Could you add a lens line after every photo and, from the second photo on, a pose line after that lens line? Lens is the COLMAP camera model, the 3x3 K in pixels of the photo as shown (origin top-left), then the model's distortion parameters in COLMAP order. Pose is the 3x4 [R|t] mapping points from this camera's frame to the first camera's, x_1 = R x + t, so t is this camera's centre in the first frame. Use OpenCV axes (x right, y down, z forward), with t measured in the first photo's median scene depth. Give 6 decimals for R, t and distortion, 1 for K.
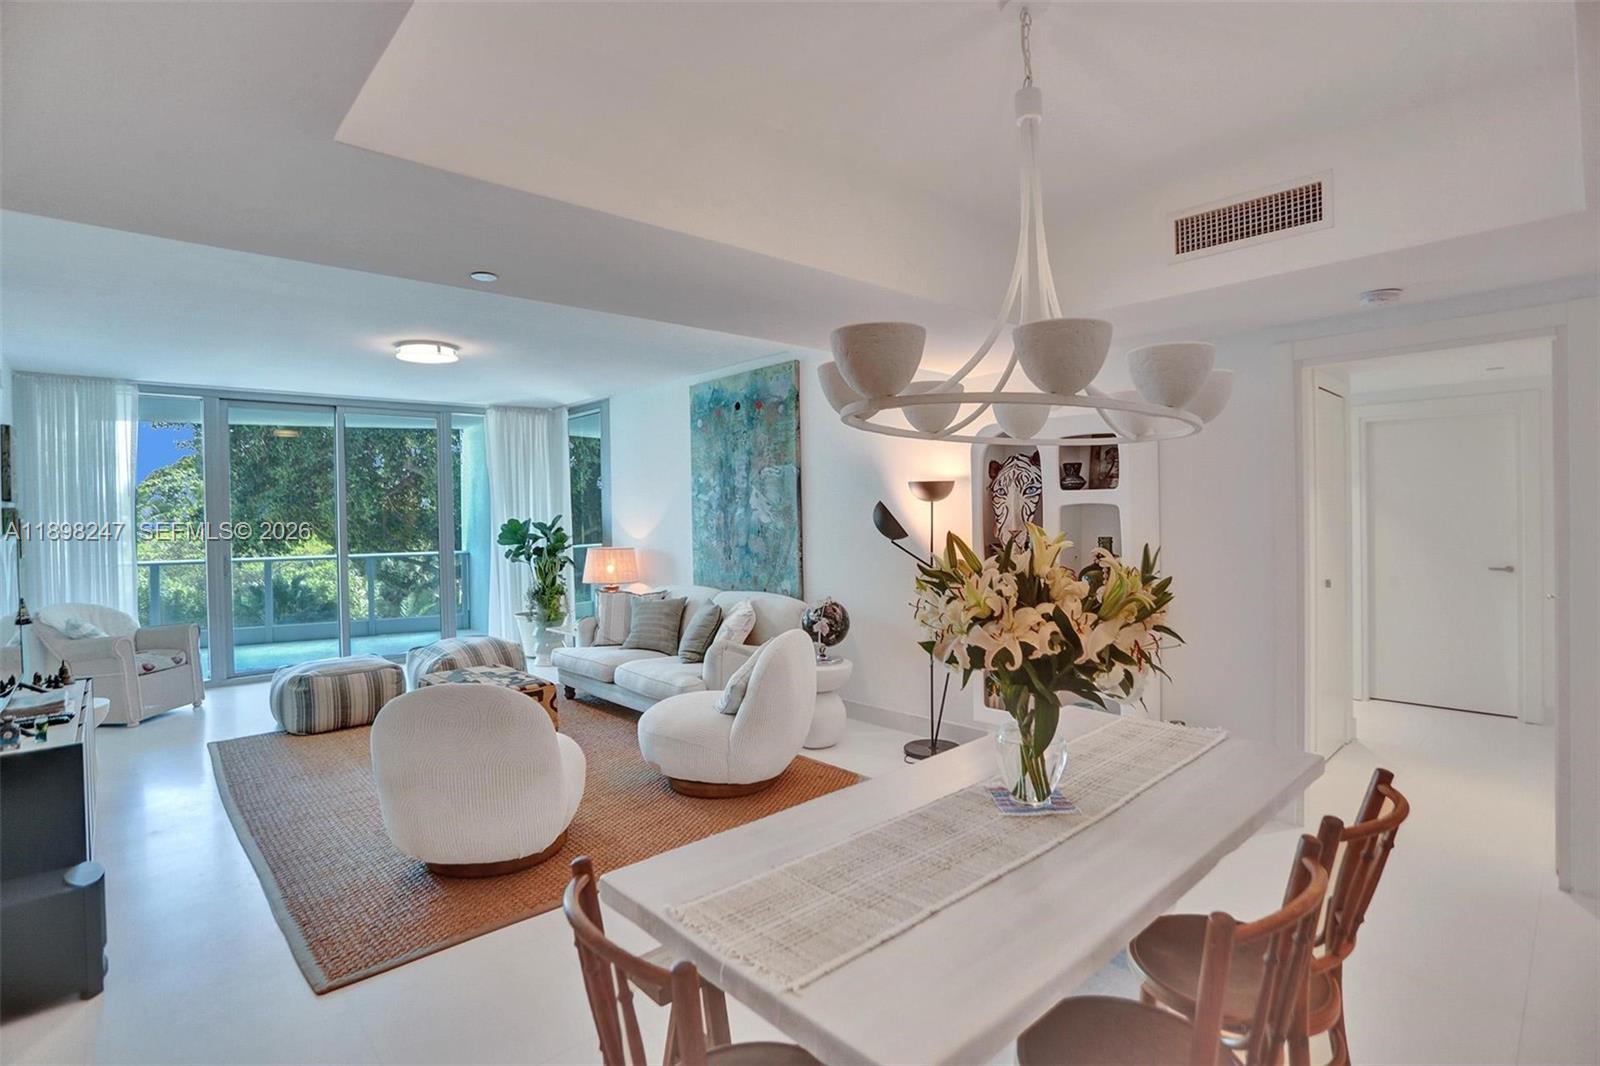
lens RADIAL K [[772.2, 0, 799.3], [0, 772.2, 518.1], [0, 0, 1]] dist [-0.075158, 0.028992]
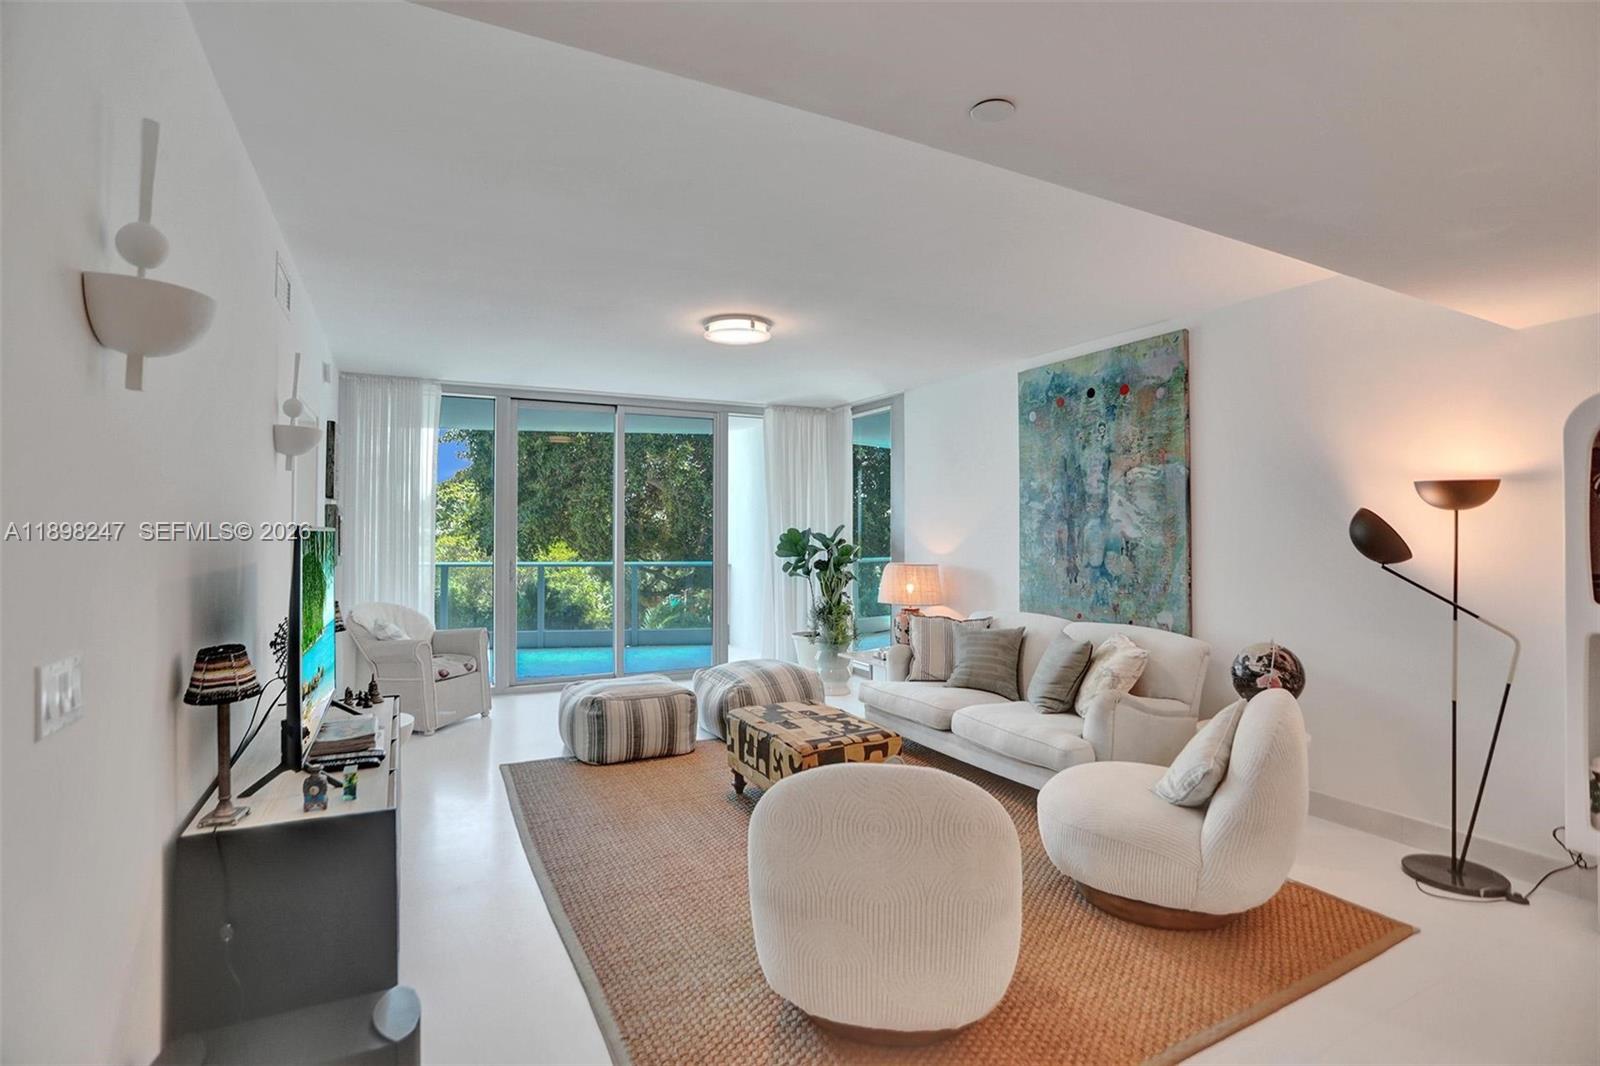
lens RADIAL K [[767.8, 0, 803.0], [0, 767.8, 518.8], [0, 0, 1]] dist [-0.085216, 0.037496]
pose [[0.965464, 0.016241, -0.260030, -0.166466], [-0.021877, 0.999584, -0.018794, 0.008489], [0.259617, 0.023834, 0.965418, 0.161850]]
